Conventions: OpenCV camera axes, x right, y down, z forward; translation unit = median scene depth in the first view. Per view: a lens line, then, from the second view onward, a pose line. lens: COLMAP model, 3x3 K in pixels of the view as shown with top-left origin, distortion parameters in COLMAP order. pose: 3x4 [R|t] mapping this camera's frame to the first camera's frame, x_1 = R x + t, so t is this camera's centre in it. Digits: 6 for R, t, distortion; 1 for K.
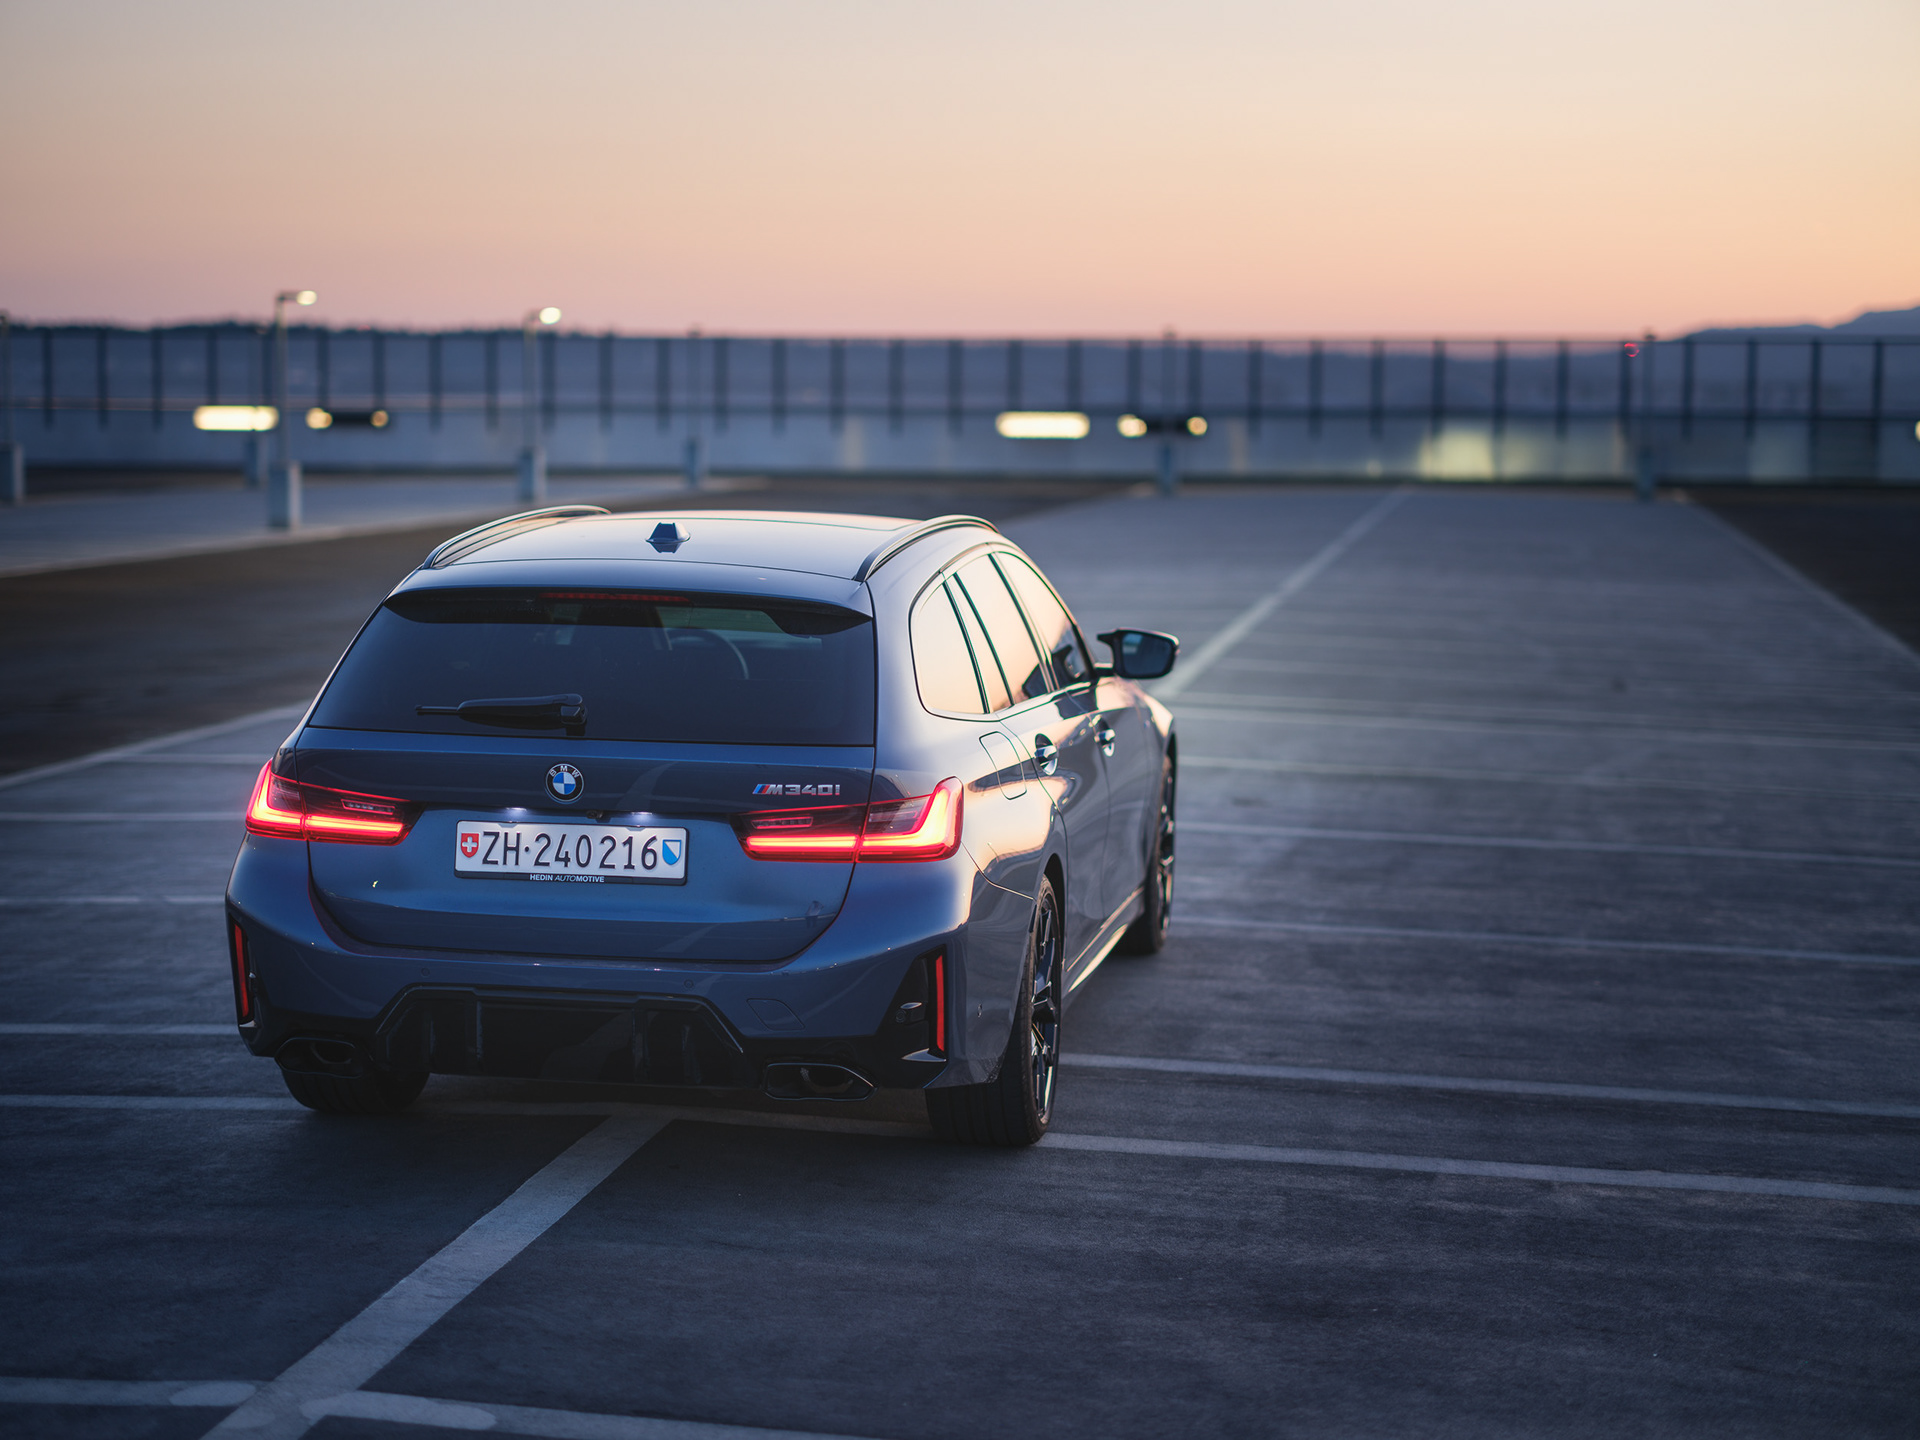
lens RADIAL K [[3360.8, 0, 993.1], [0, 3360.8, 725.2], [0, 0, 1]] dist [-0.009249, -0.029203]
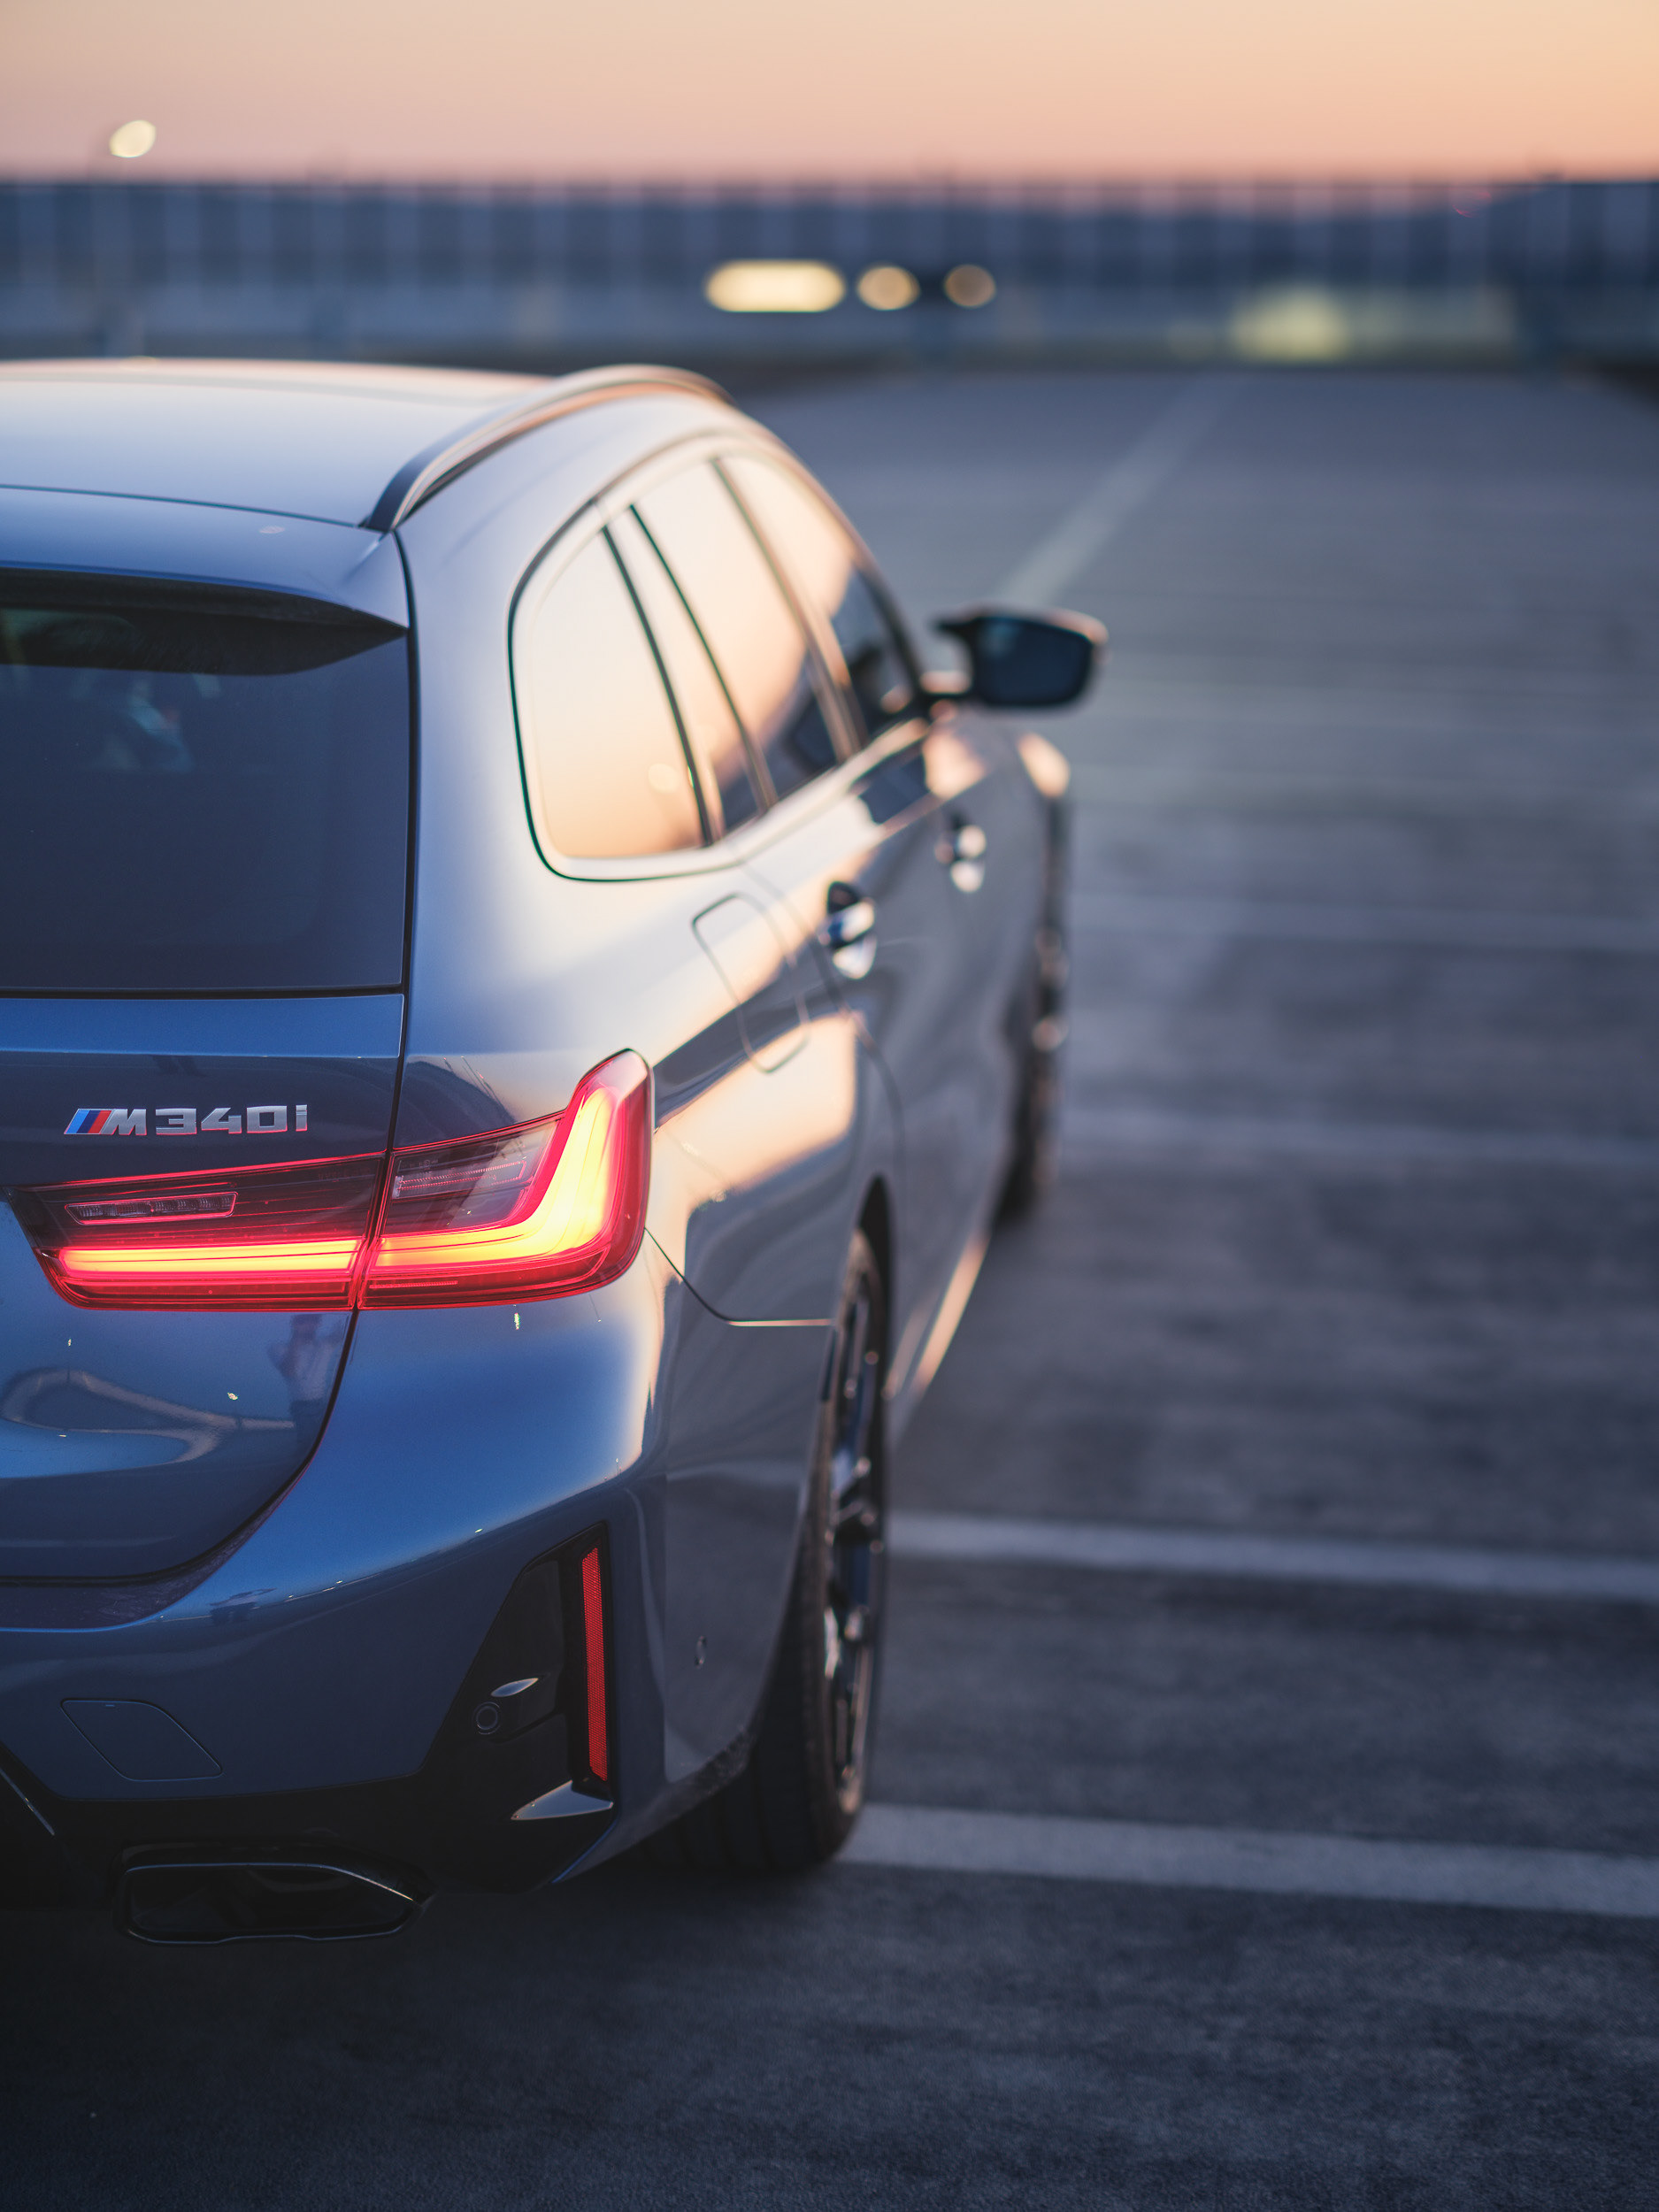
lens RADIAL K [[3871.9, 0, 829.5], [0, 3871.9, 1106.0], [0, 0, 1]] dist [-0.009249, -0.029203]
pose [[0.999529, -0.011782, 0.028349, -0.000939], [0.008417, 0.993213, 0.116002, -0.026854], [-0.029524, -0.115709, 0.992844, 0.518172]]
